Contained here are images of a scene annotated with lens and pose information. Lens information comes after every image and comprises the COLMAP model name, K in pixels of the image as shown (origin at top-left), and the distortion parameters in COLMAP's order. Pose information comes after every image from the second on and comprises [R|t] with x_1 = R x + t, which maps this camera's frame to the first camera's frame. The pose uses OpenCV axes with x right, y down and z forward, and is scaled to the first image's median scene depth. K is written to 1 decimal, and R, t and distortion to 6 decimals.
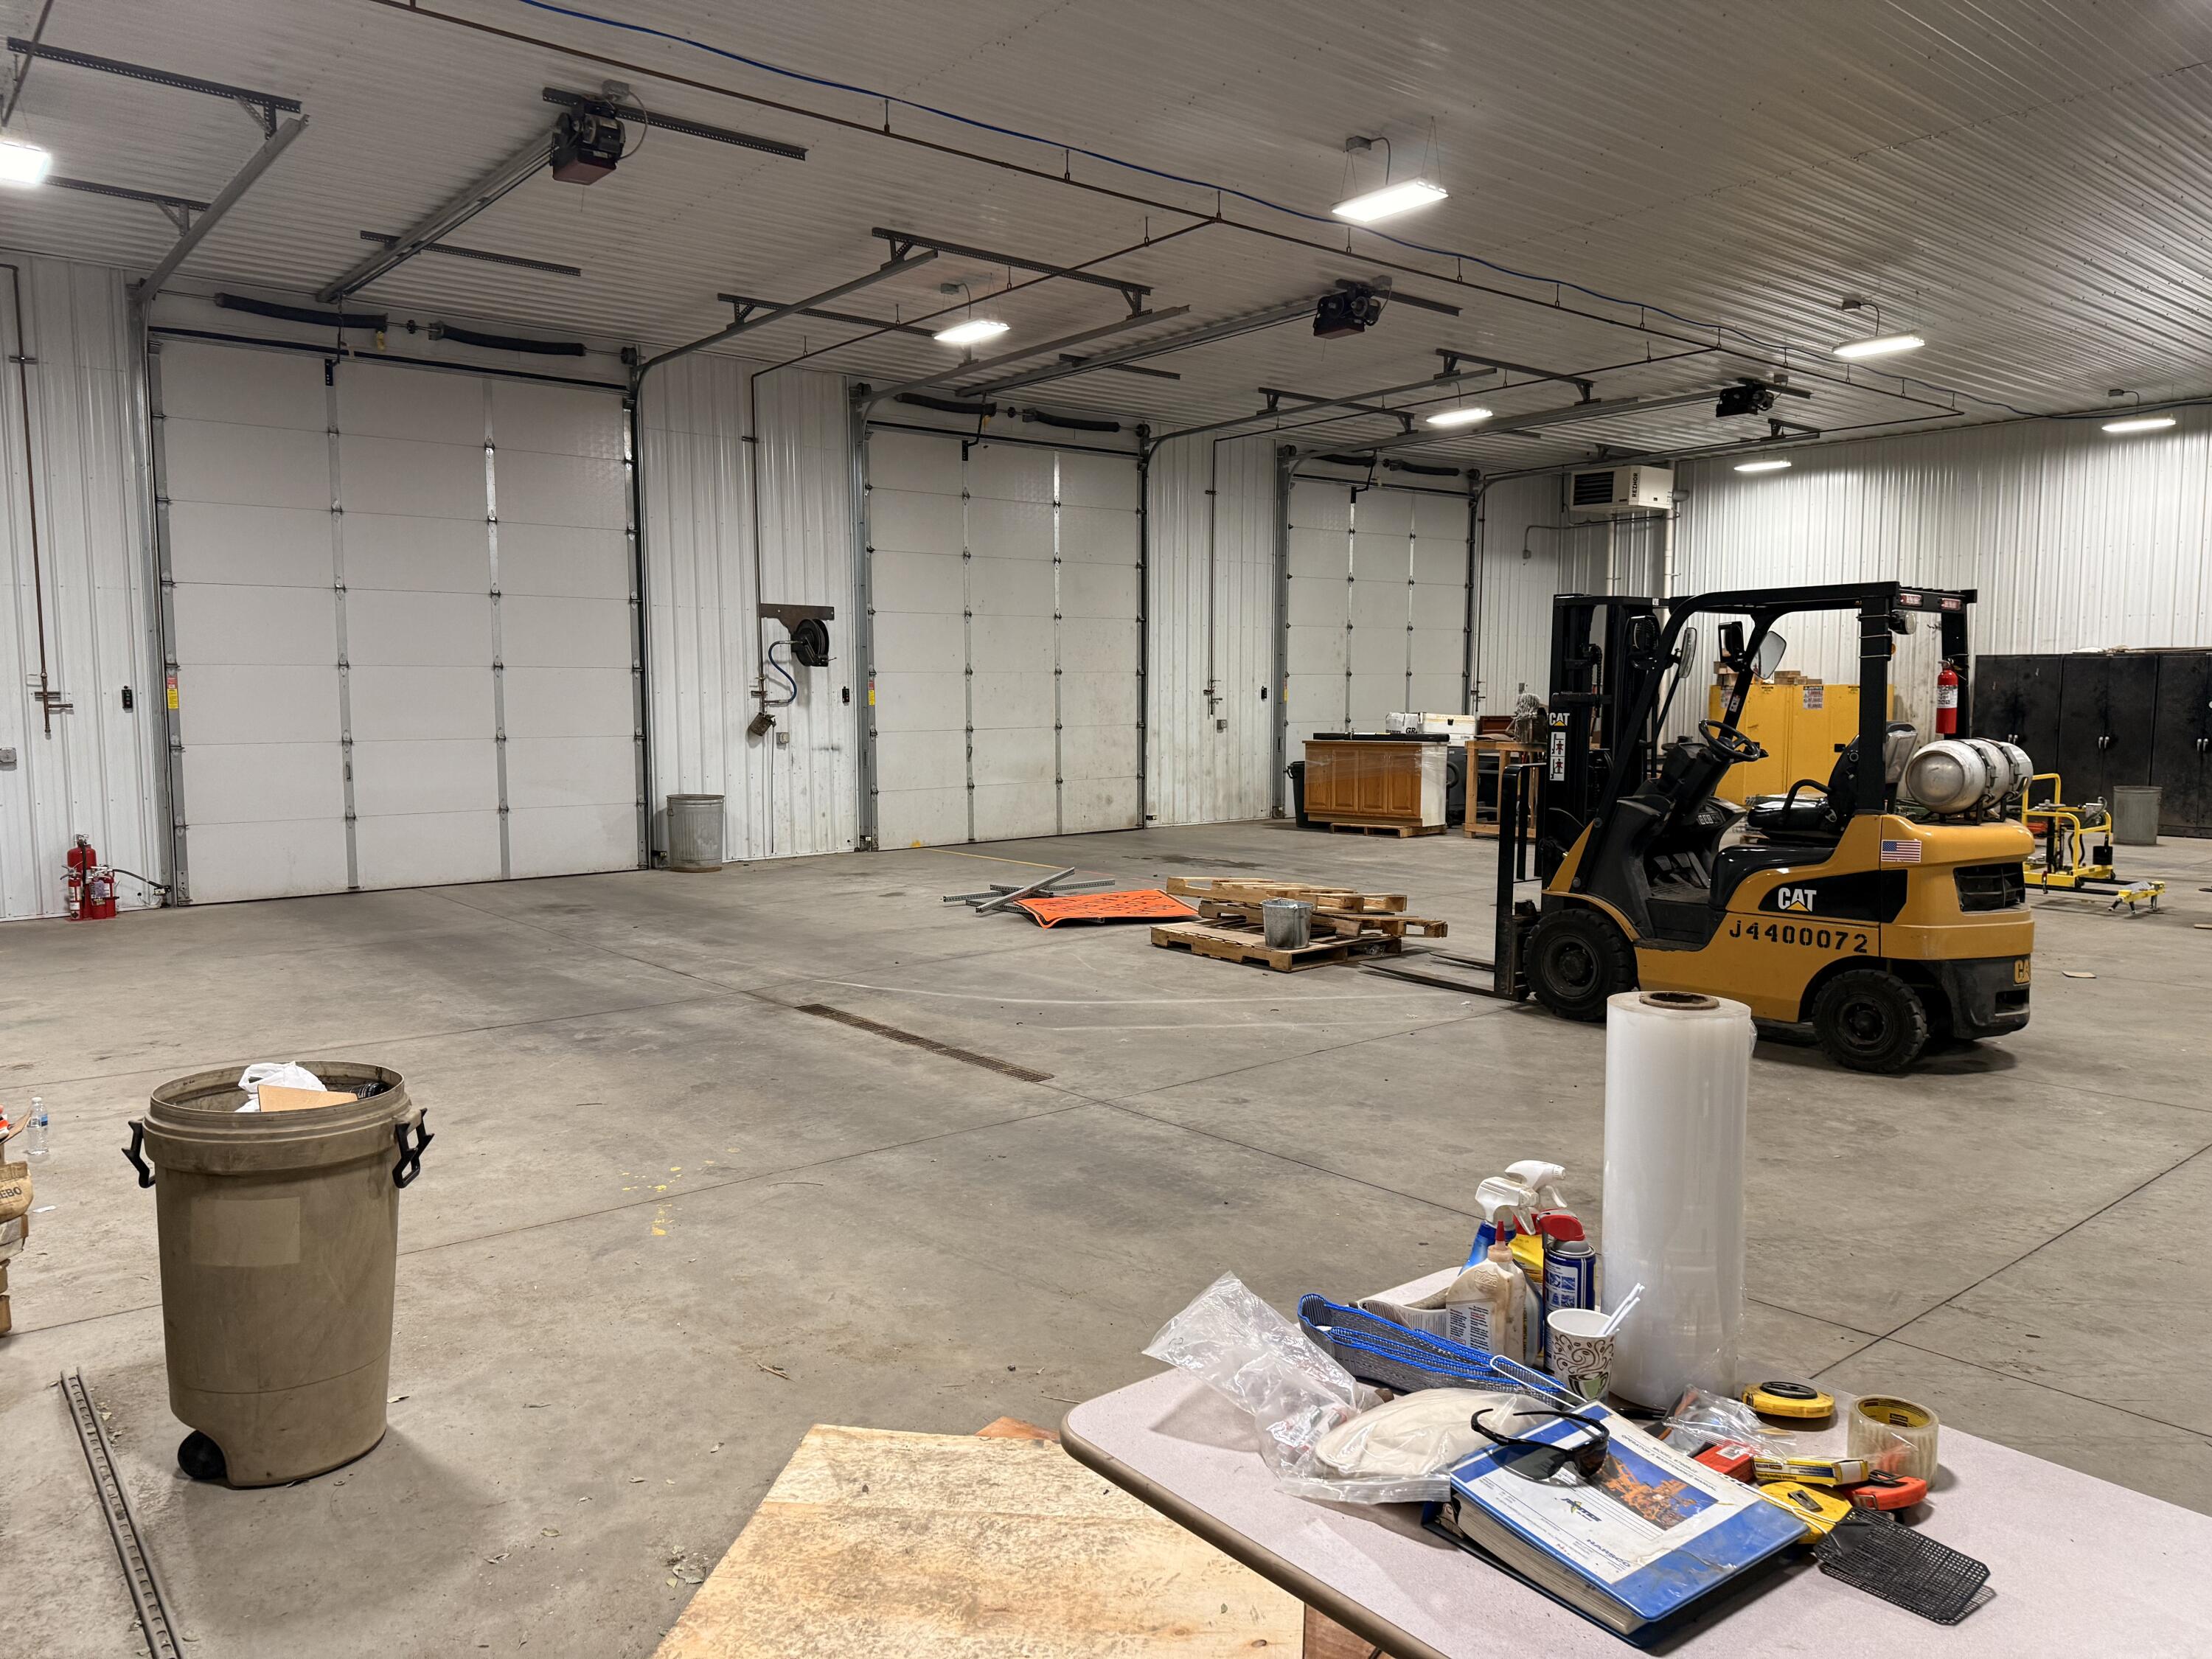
lens RADIAL K [[1549.7, 0, 1091.8], [0, 1549.7, 824.1], [0, 0, 1]] dist [0.064652, -0.073467]
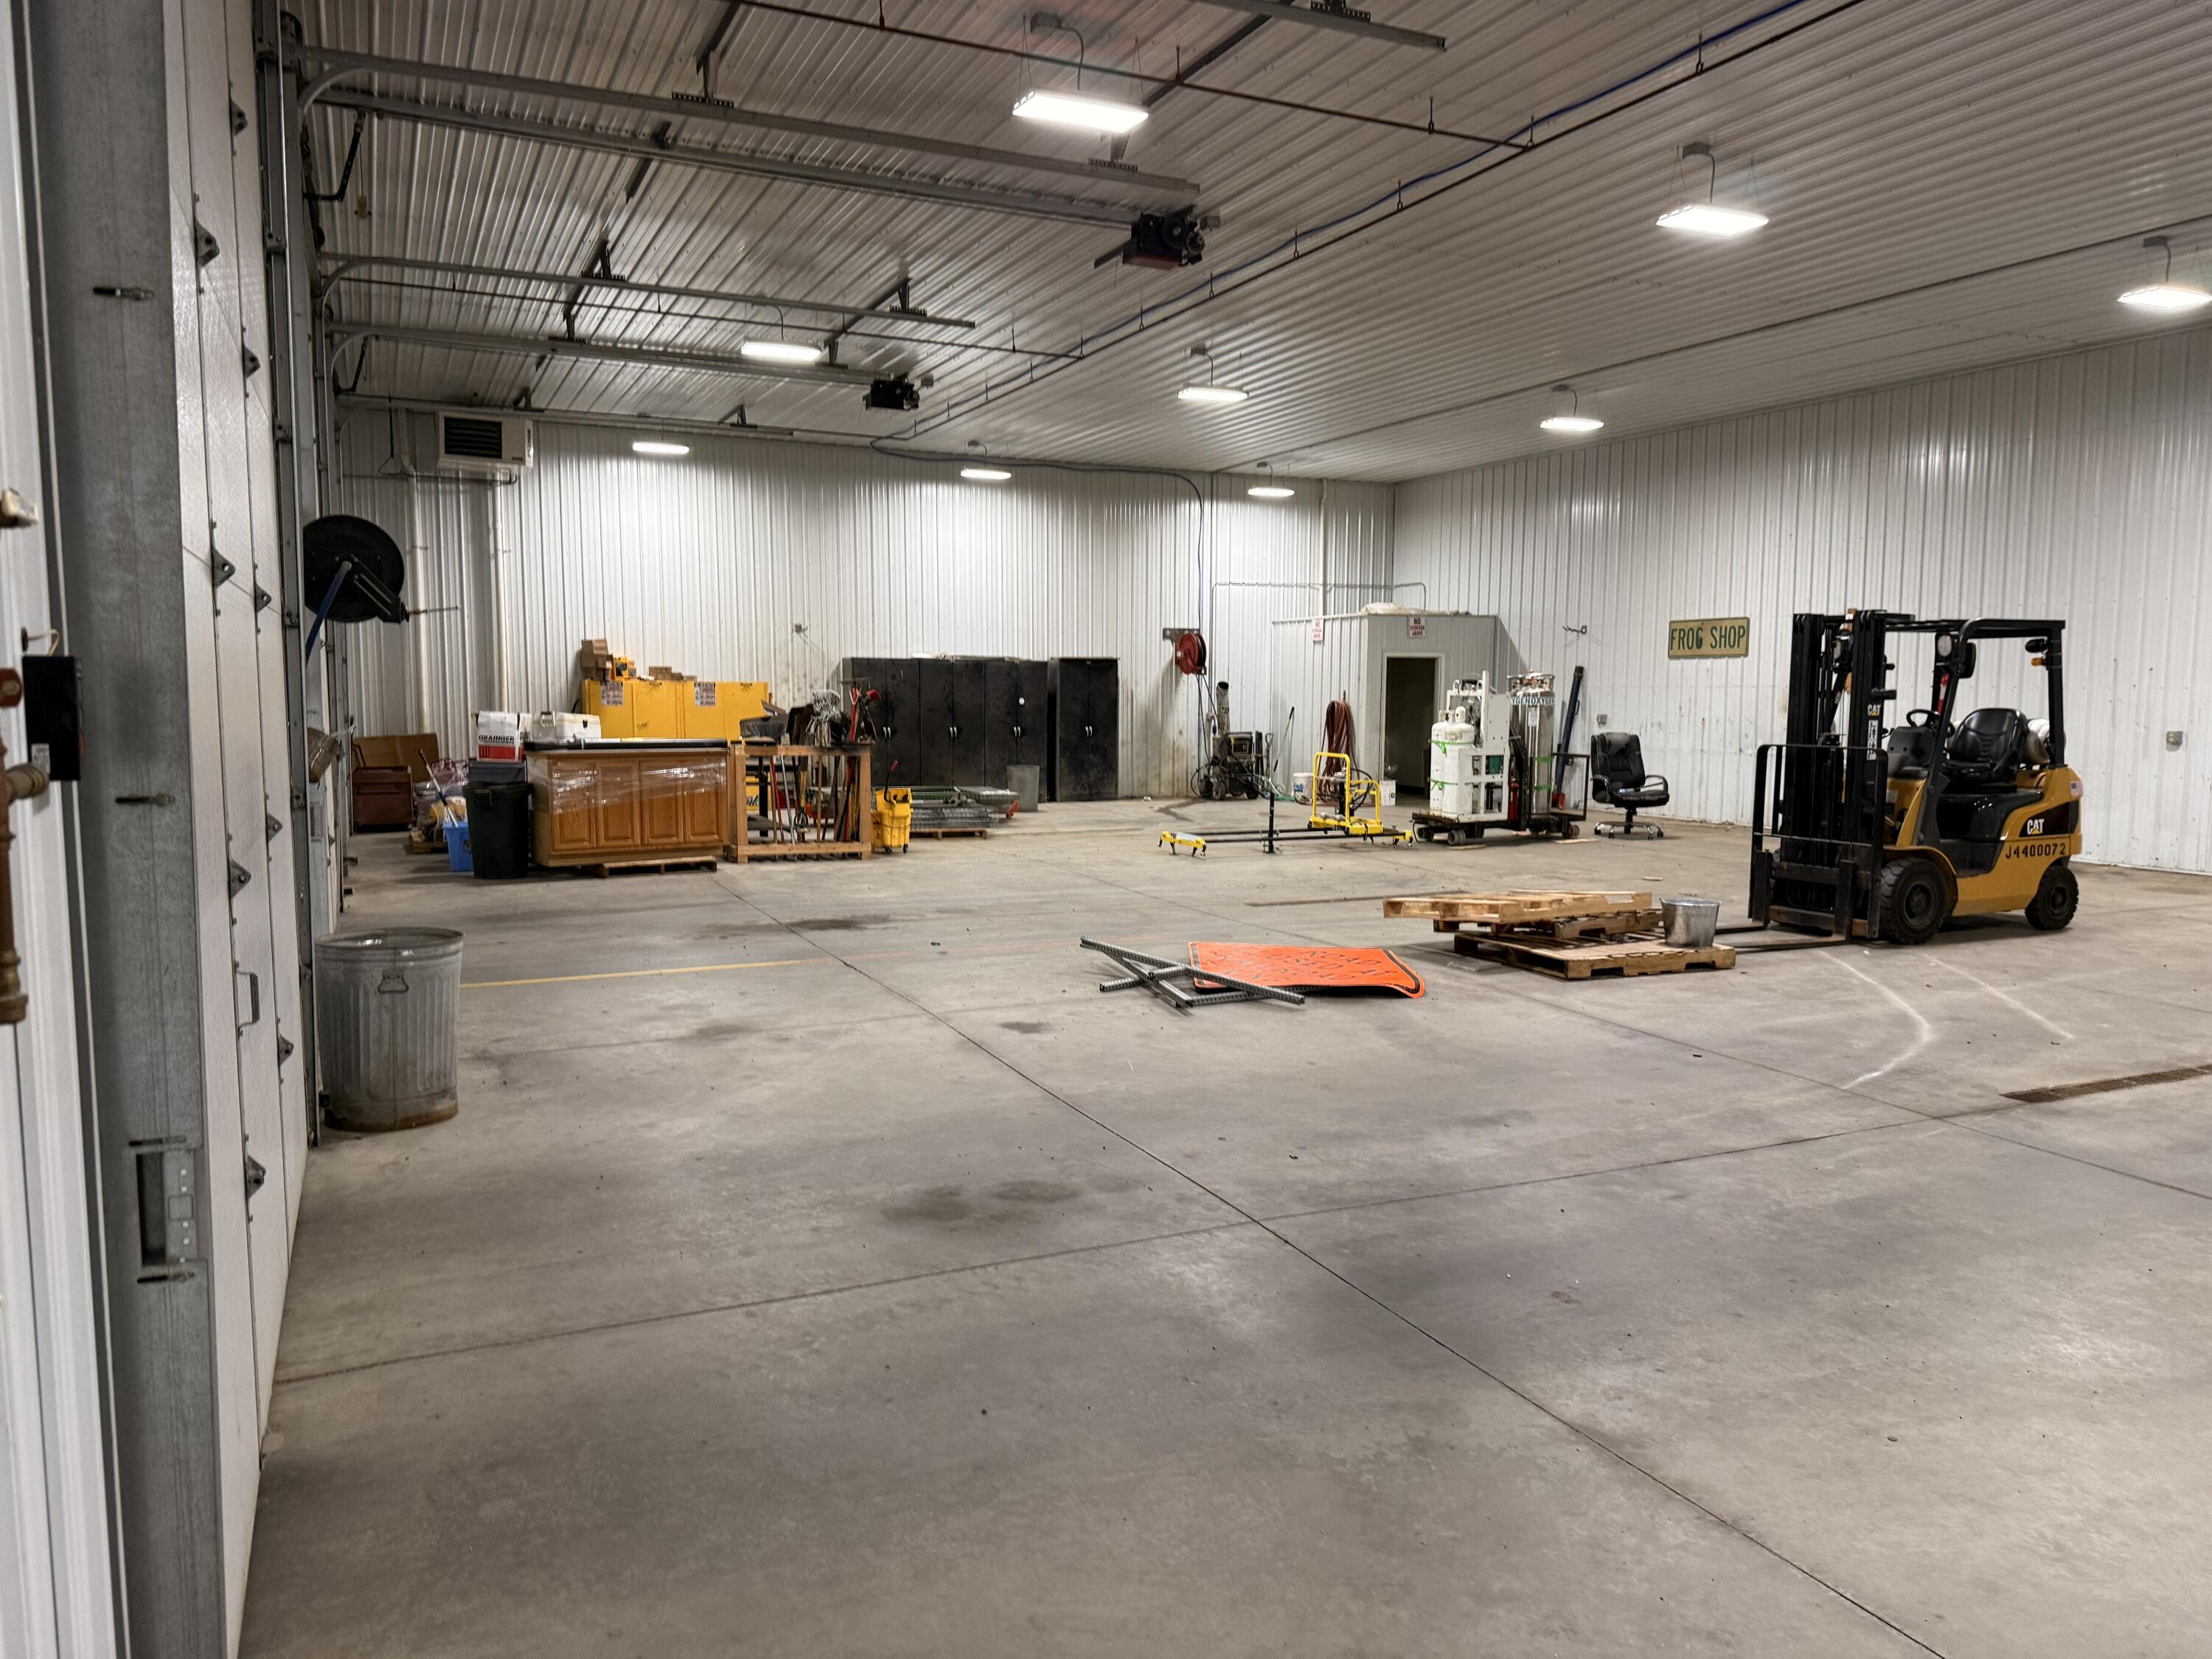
lens RADIAL K [[1549.7, 0, 1092.4], [0, 1549.7, 830.7], [0, 0, 1]] dist [0.064652, -0.073467]
pose [[0.256405, -0.083182, 0.962984, -0.522213], [0.078377, 0.994799, 0.065062, -0.049409], [-0.963387, 0.058793, 0.261591, 0.631398]]
